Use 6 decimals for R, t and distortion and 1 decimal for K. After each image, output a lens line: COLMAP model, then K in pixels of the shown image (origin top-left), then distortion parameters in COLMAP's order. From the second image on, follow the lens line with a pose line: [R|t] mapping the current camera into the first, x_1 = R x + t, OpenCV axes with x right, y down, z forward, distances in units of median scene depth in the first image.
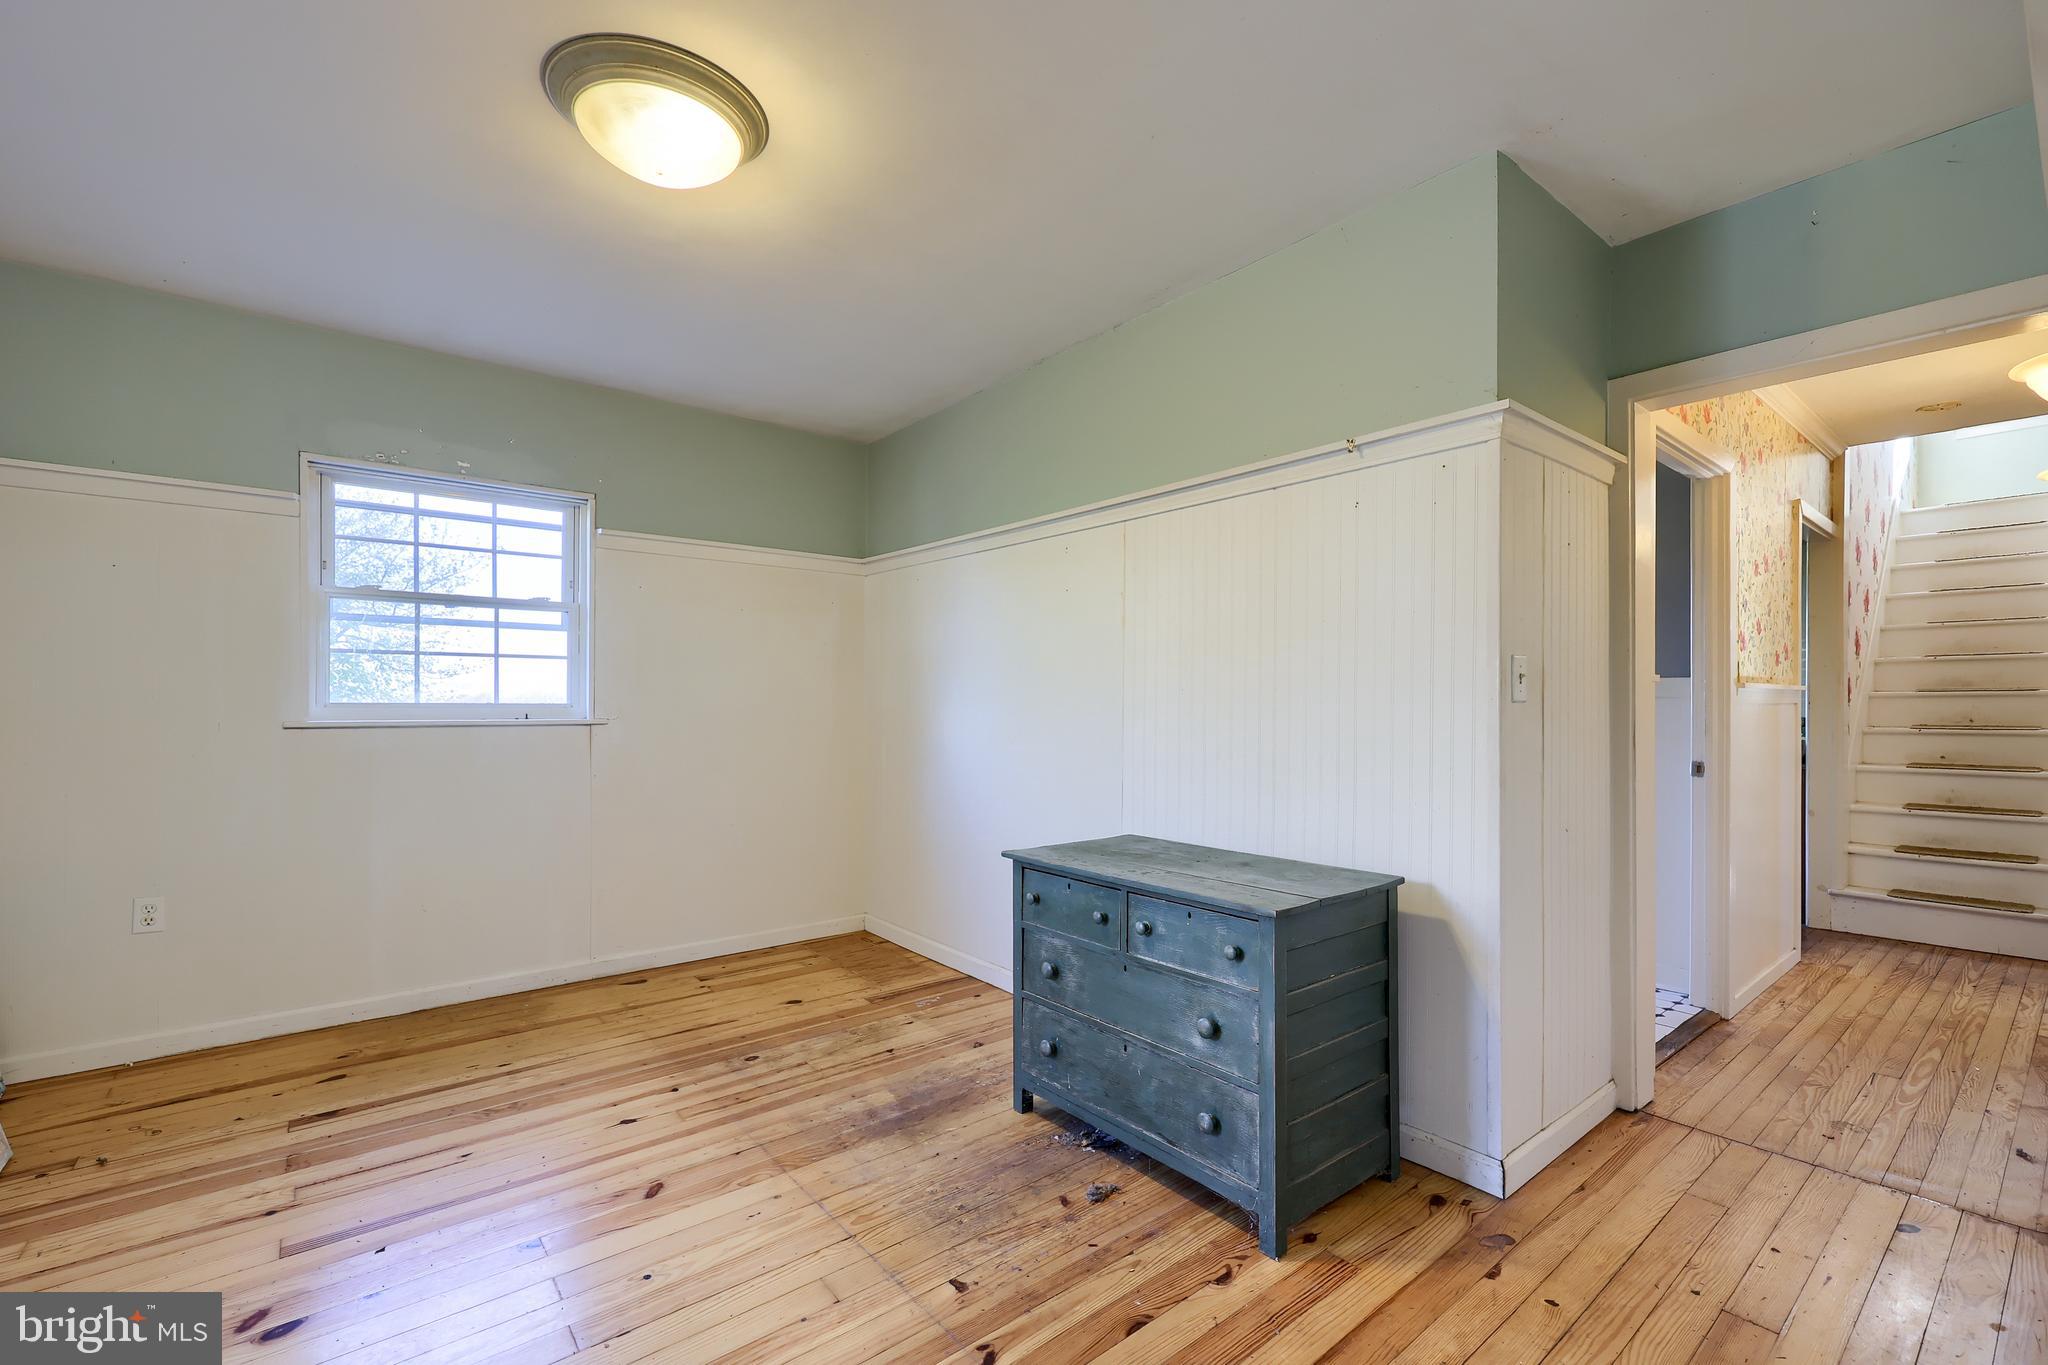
lens RADIAL K [[844.9, 0, 1033.4], [0, 844.9, 702.2], [0, 0, 1]] dist [0.001041, 0.000268]
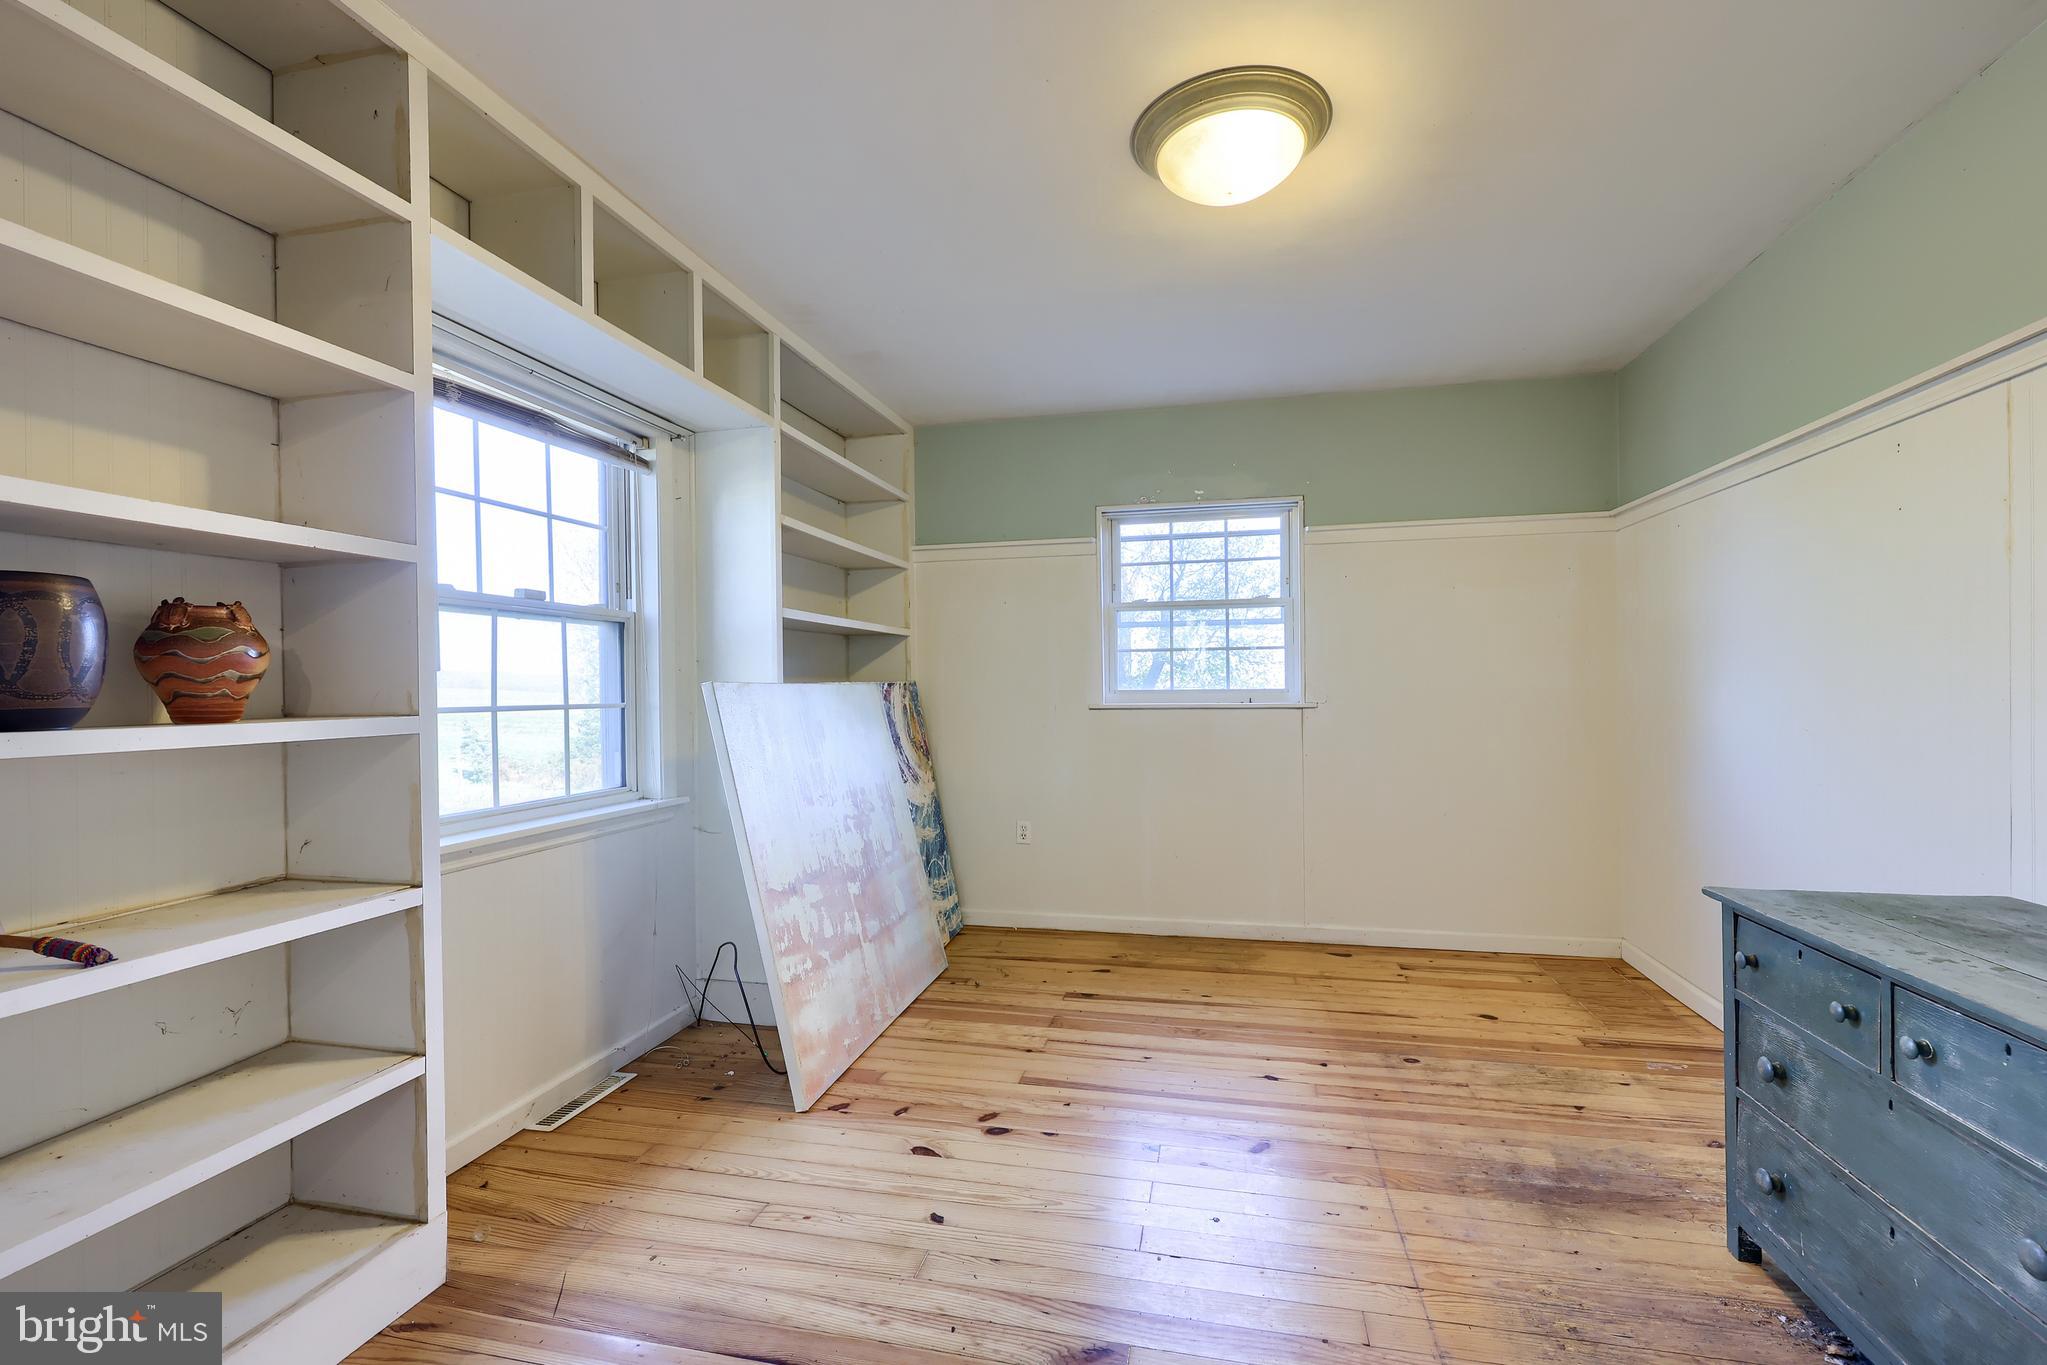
lens RADIAL K [[821.4, 0, 1004.5], [0, 821.4, 688.1], [0, 0, 1]] dist [-0.001747, 0.000110]
pose [[0.637131, -0.011348, -0.770672, 0.096484], [0.013054, 0.999907, -0.003931, 0.000240], [0.770645, -0.007556, 0.637220, 0.065876]]
